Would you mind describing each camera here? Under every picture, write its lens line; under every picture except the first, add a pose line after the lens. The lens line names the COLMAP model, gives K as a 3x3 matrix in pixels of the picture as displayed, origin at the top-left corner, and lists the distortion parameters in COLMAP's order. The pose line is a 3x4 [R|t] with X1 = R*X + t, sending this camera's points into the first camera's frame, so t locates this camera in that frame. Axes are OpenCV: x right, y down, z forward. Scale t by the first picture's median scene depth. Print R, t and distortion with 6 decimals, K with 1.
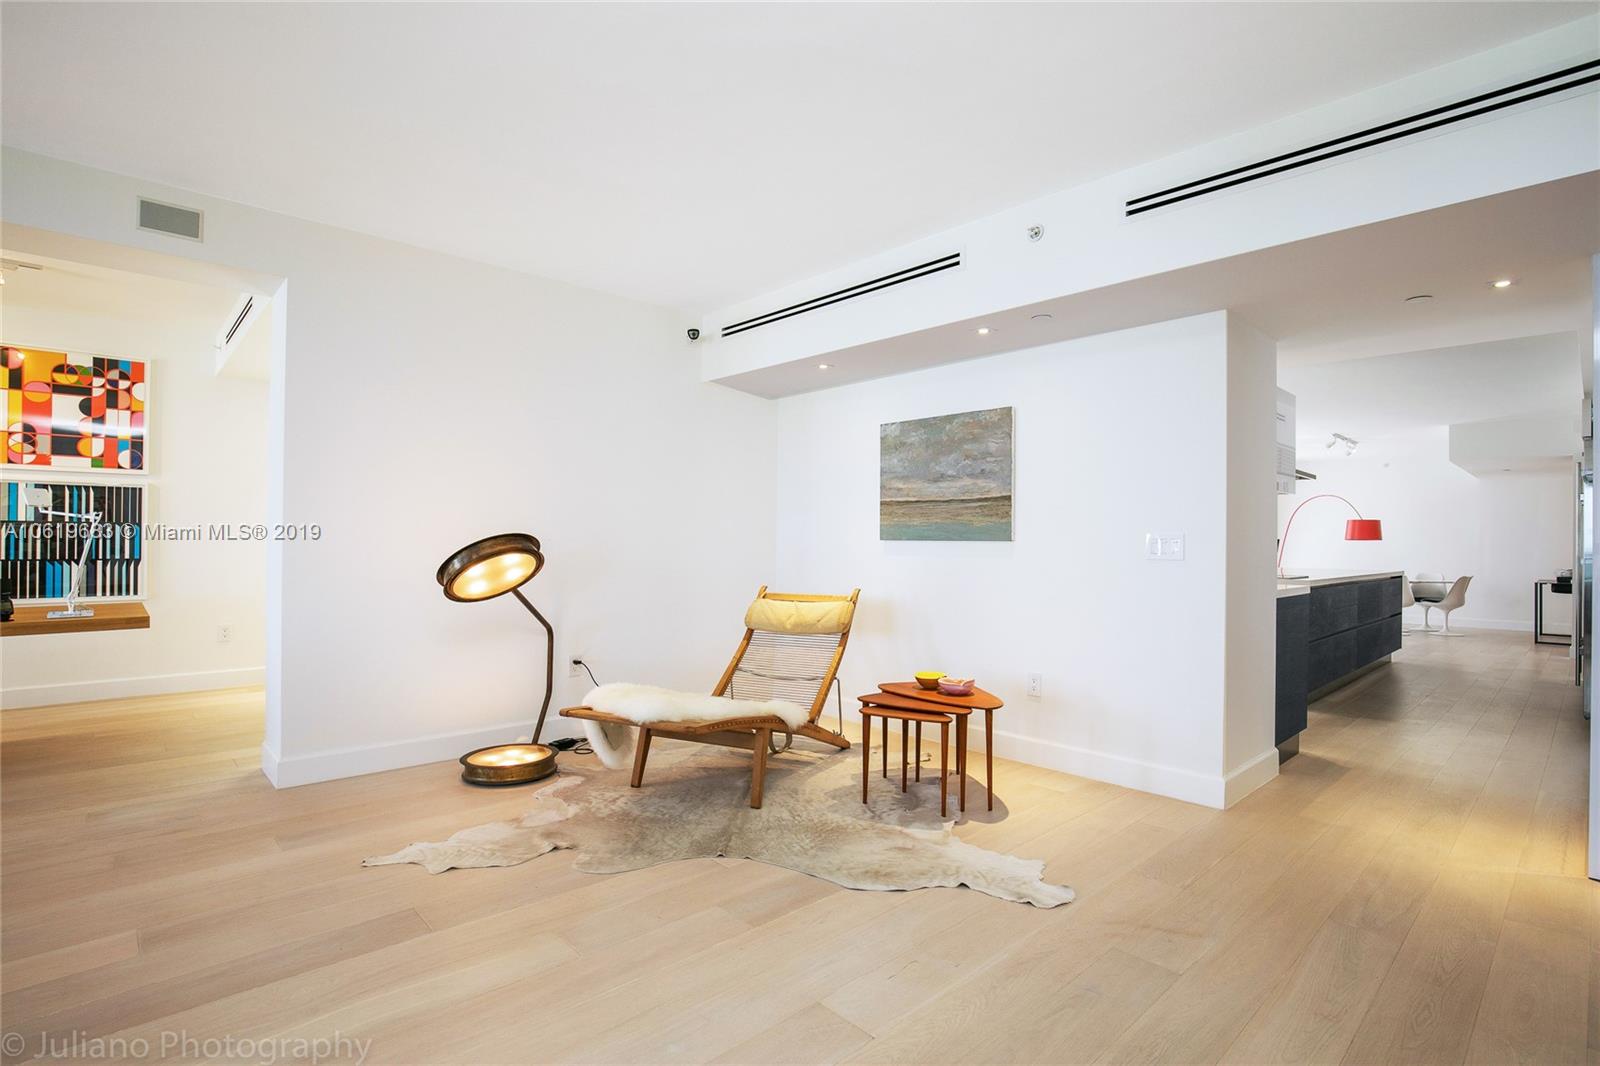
lens RADIAL K [[768.8, 0, 795.1], [0, 768.8, 537.9], [0, 0, 1]] dist [-0.025468, 0.000640]
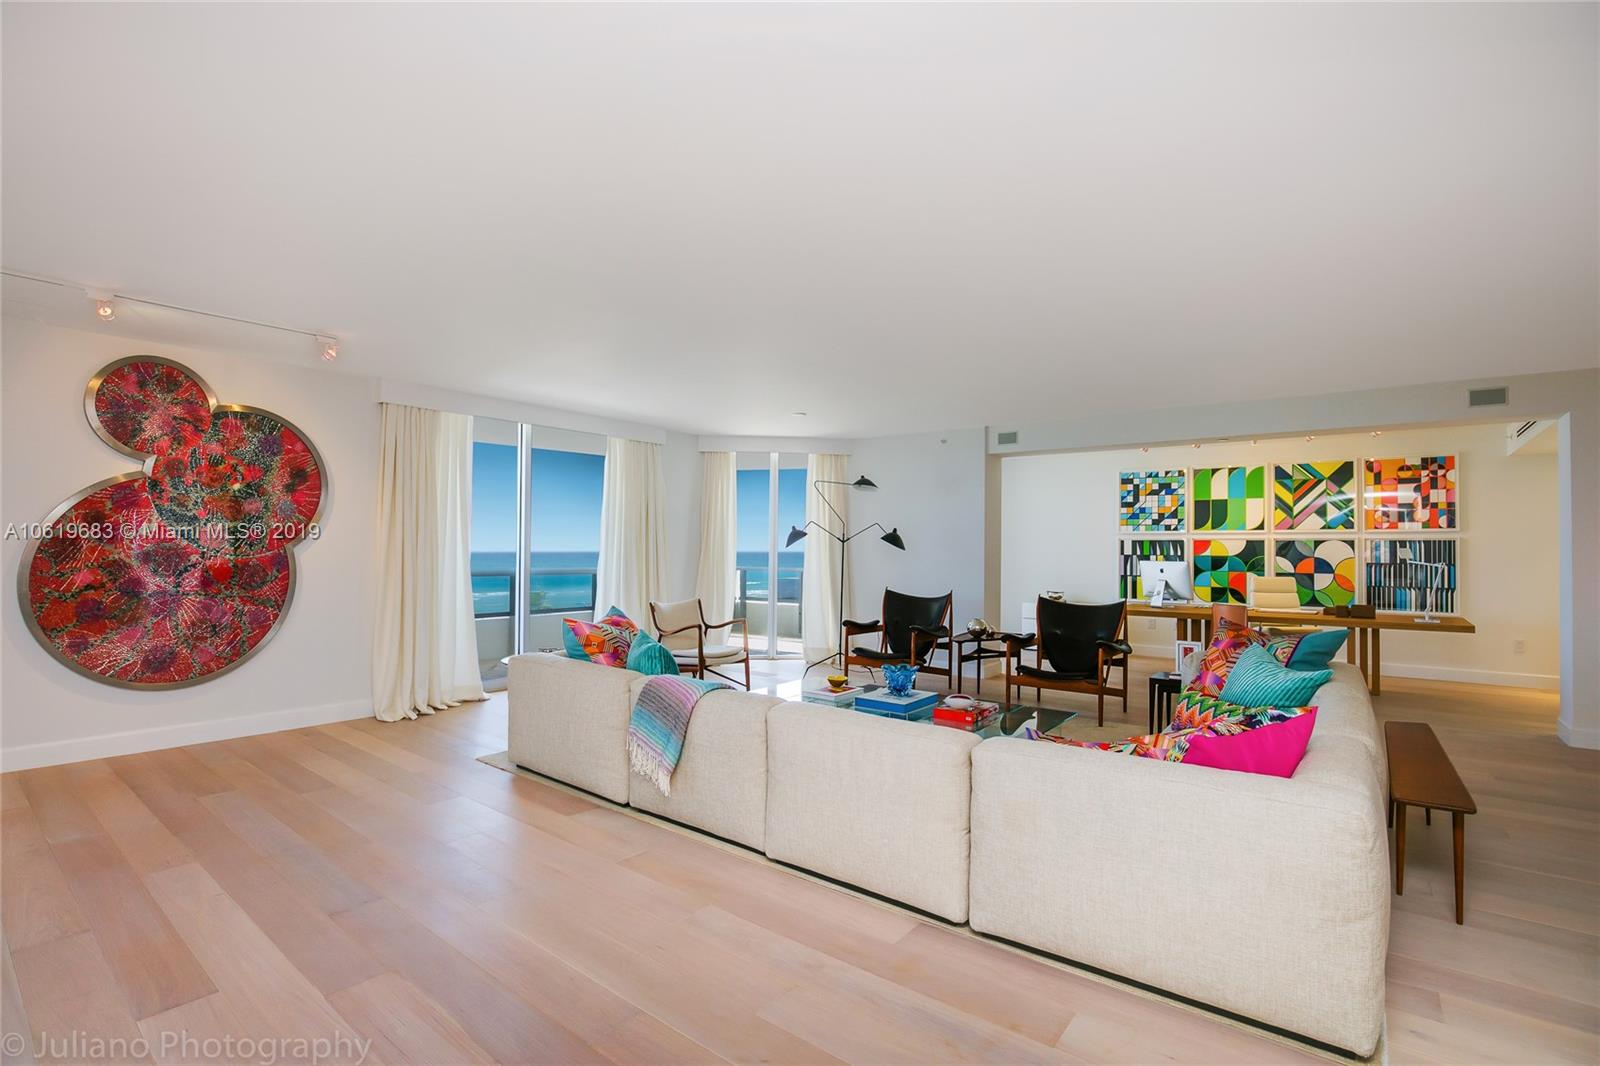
lens RADIAL K [[736.2, 0, 796.3], [0, 736.2, 536.1], [0, 0, 1]] dist [-0.033146, 0.000457]
pose [[0.156934, -0.025997, -0.987267, 0.343796], [-0.002656, 0.999639, -0.026745, -0.035743], [0.987606, 0.006819, 0.156808, -0.536249]]
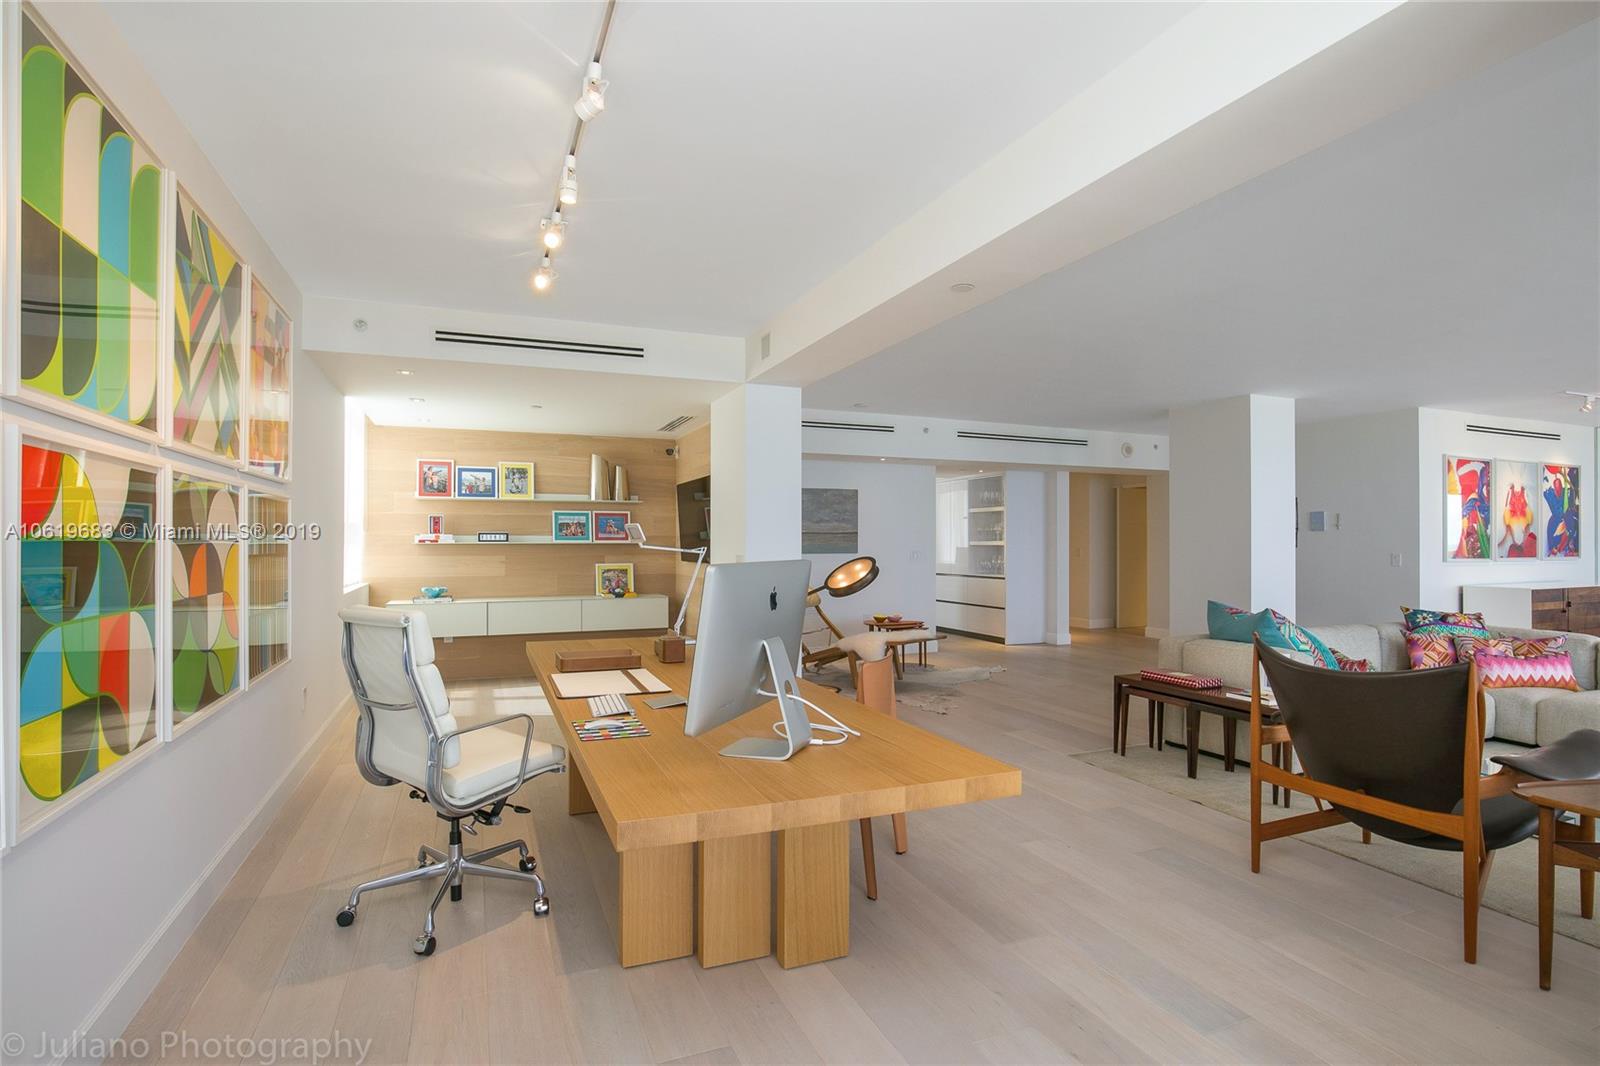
lens RADIAL K [[789.4, 0, 800.0], [0, 789.4, 533.0], [0, 0, 1]] dist [-0.001176, -0.000162]
pose [[0.341400, 0.000777, 0.939918, -1.484639], [-0.001414, 0.999999, -0.000313, -0.041581], [-0.939917, -0.001222, 0.341401, 0.332271]]
